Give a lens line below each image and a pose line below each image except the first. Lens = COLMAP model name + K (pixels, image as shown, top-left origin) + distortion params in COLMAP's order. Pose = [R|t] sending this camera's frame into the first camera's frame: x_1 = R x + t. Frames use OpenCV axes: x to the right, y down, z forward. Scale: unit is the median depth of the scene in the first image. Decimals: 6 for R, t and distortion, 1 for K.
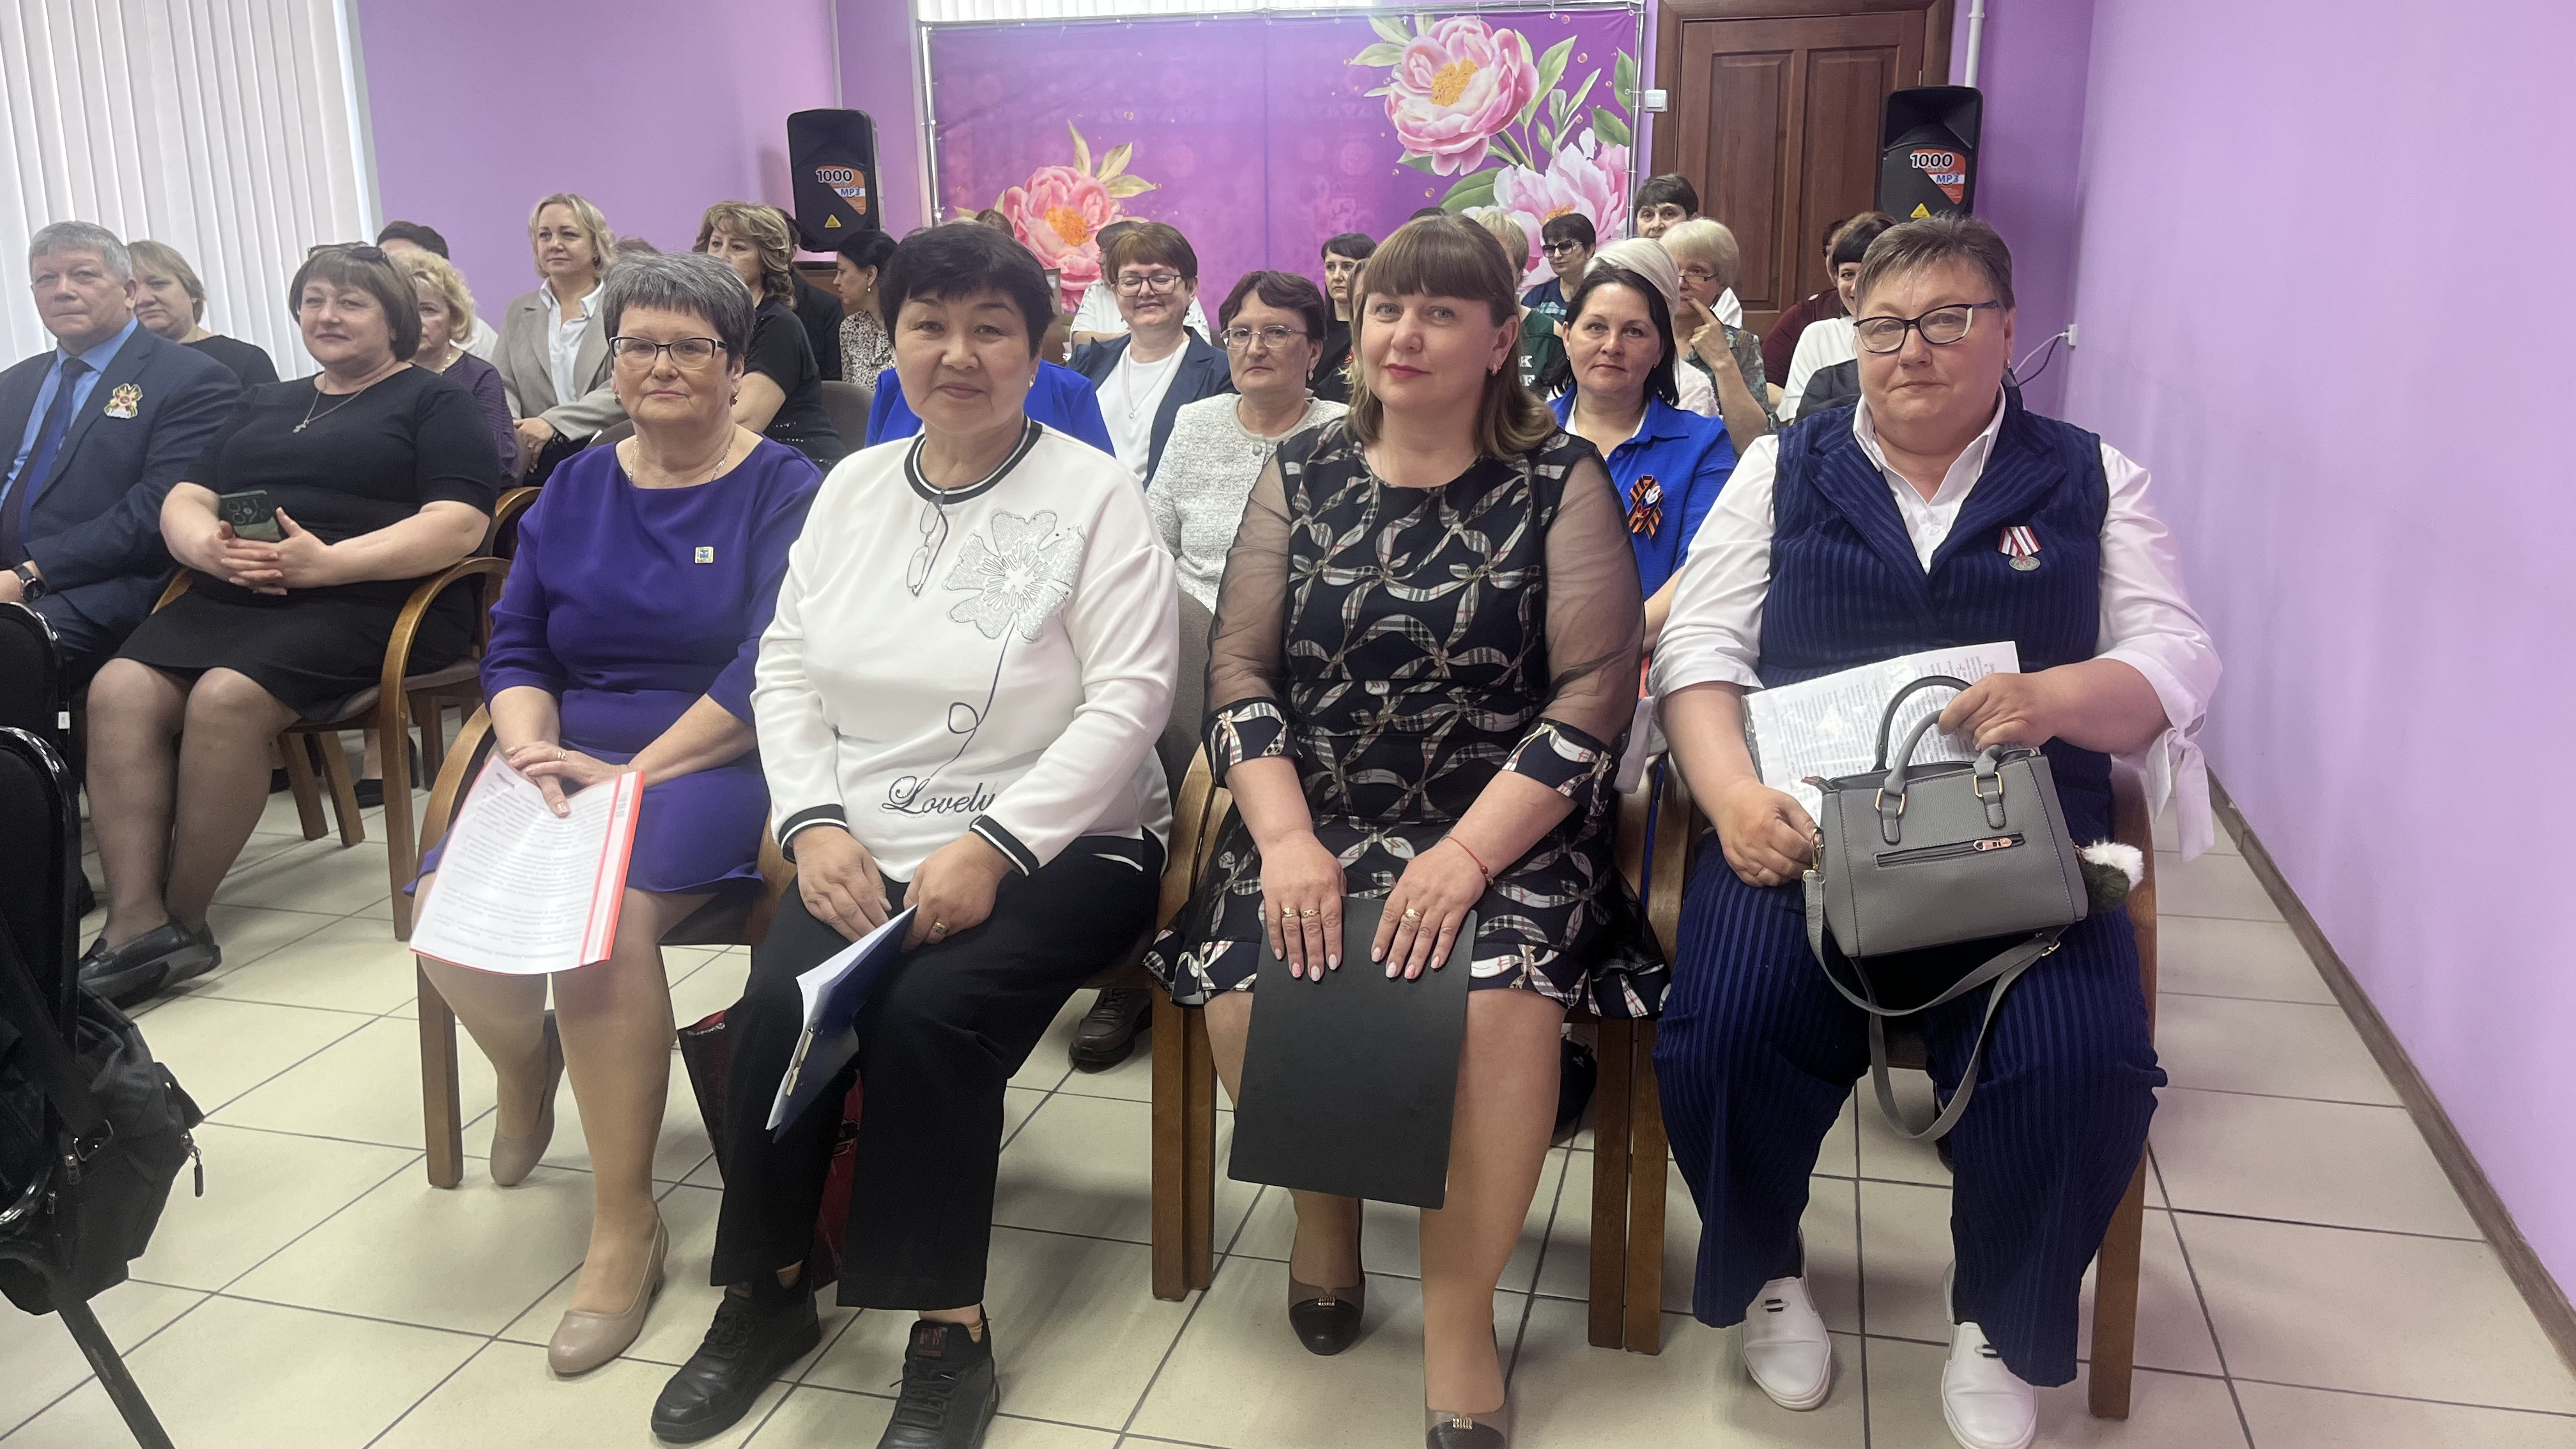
lens RADIAL K [[1880.3, 0, 1288.0], [0, 1880.3, 724.5], [0, 0, 1]] dist [0.015594, -0.000731]
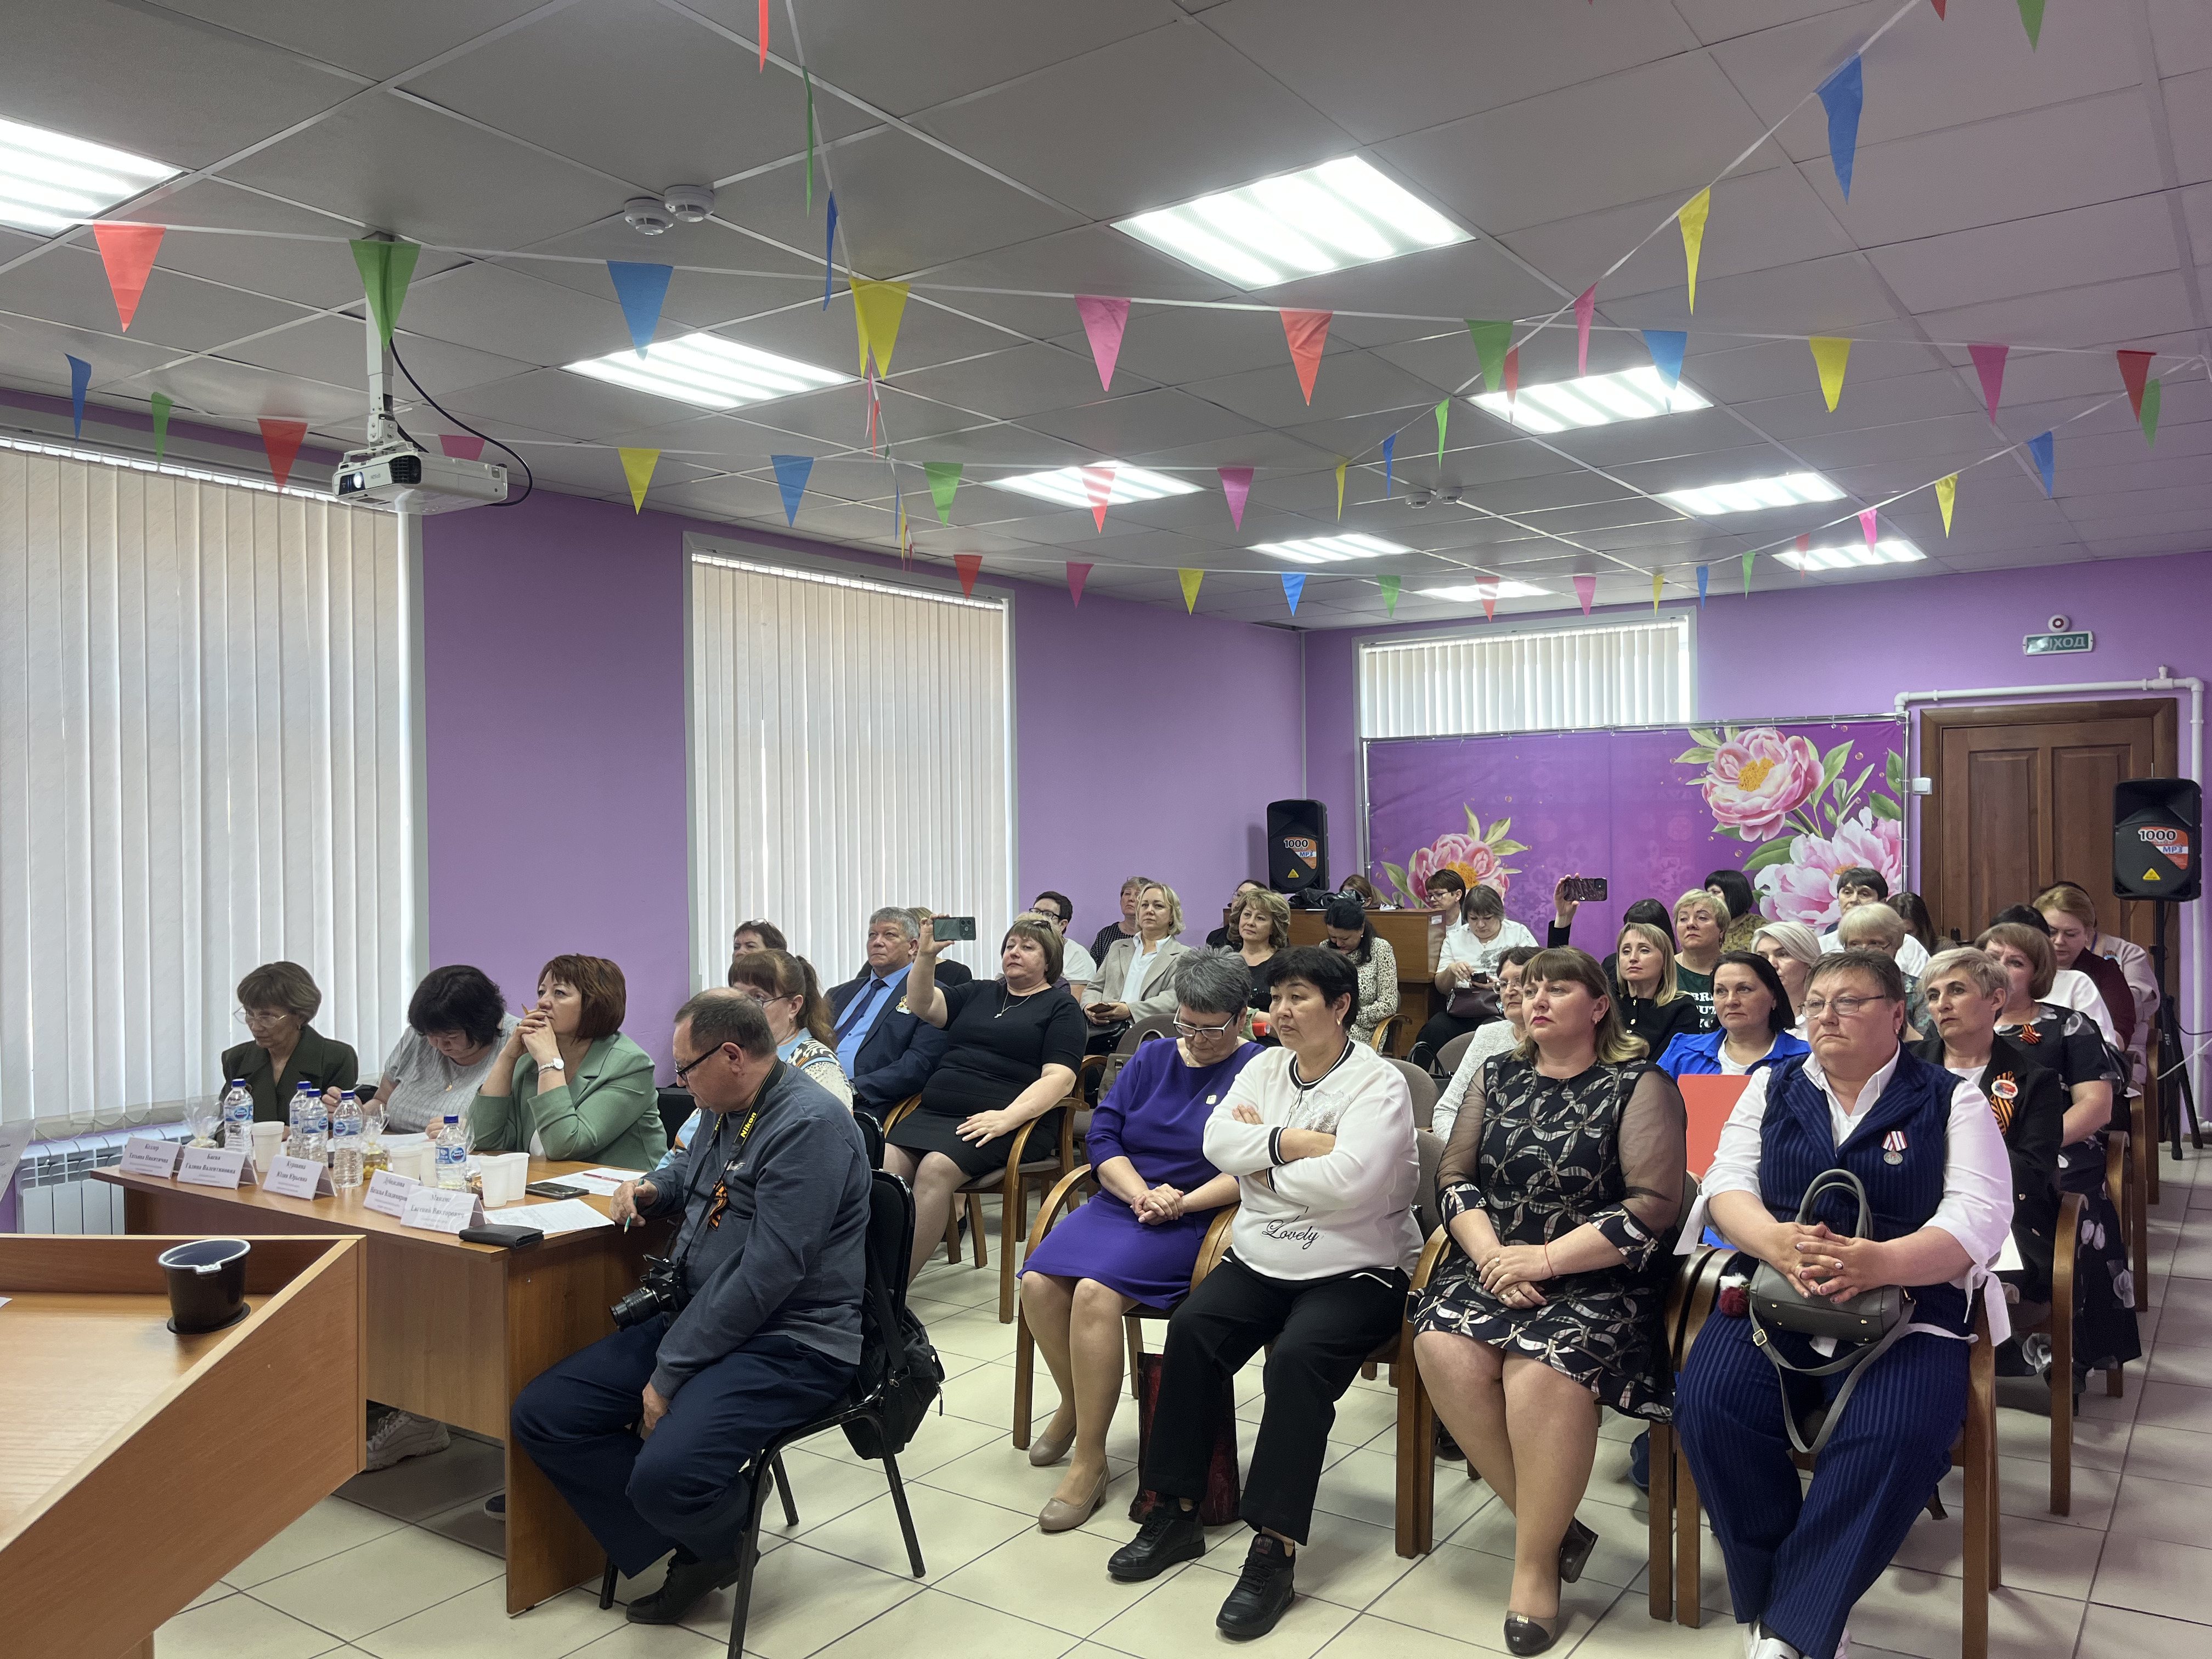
lens RADIAL K [[1668.7, 0, 1097.1], [0, 1668.7, 853.7], [0, 0, 1]] dist [-0.004274, 0.032824]
pose [[0.934934, 0.000041, -0.354822, 0.071723], [-0.086439, 0.969899, -0.227650, 0.022201], [0.344133, 0.243508, 0.906795, -0.216708]]
